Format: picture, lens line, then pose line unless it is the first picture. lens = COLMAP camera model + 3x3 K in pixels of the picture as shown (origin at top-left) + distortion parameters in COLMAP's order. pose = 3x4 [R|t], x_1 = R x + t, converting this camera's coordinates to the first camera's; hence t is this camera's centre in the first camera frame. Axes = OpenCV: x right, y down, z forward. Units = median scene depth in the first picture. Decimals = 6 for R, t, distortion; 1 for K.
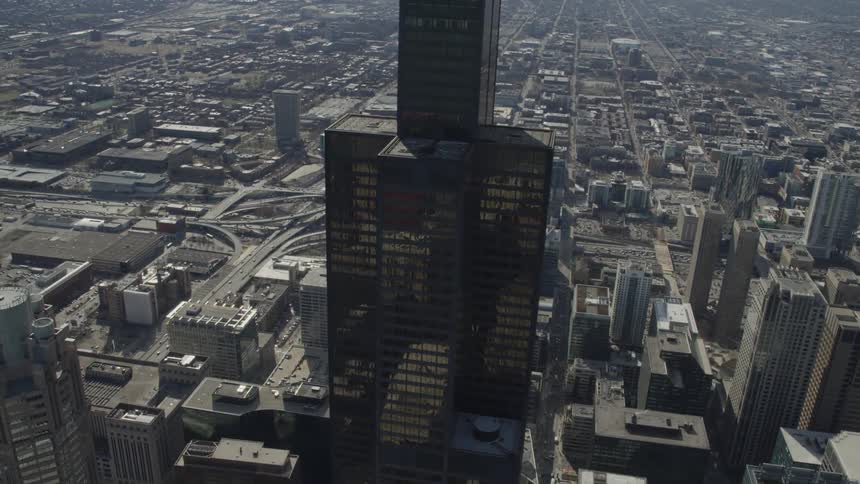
lens RADIAL K [[756.0, 0, 430.0], [0, 756.0, 242.0], [0, 0, 1]] dist [-0.090746, 0.011375]
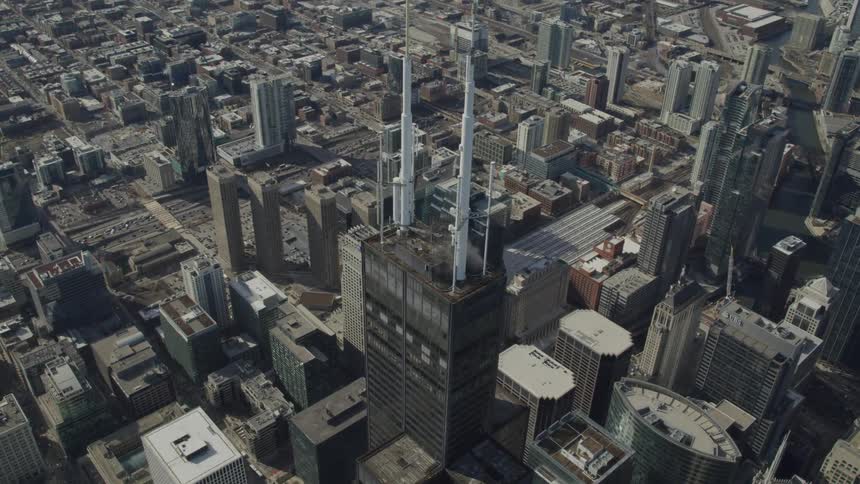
lens RADIAL K [[756.0, 0, 430.0], [0, 756.0, 242.0], [0, 0, 1]] dist [-0.090746, 0.011375]
pose [[0.609735, -0.453006, 0.650392, -0.086026], [0.297417, 0.891379, 0.342032, -0.112019], [-0.734688, -0.015111, 0.678237, 0.026540]]
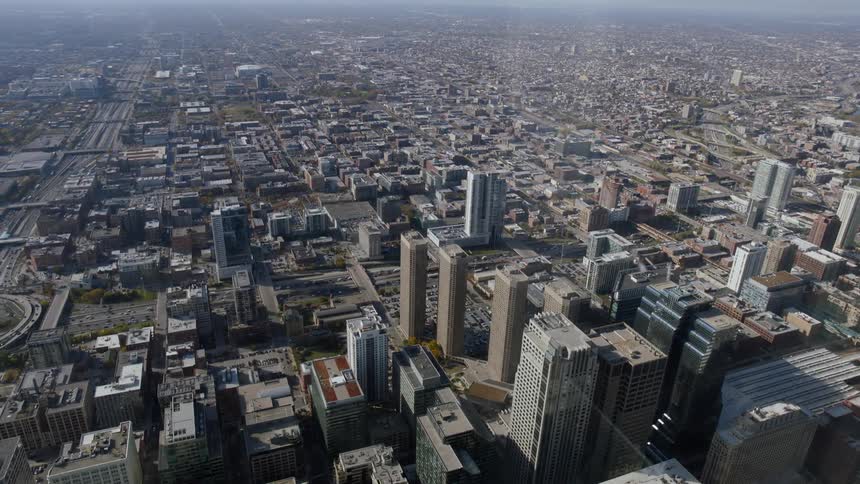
lens RADIAL K [[579.6, 0, 430.0], [0, 579.6, 242.0], [0, 0, 1]] dist [-0.048069, 0.006696]
pose [[0.844850, -0.225925, 0.484960, 0.004132], [0.204923, 0.973985, 0.096747, -0.054333], [-0.494201, 0.017643, 0.869168, 0.141620]]
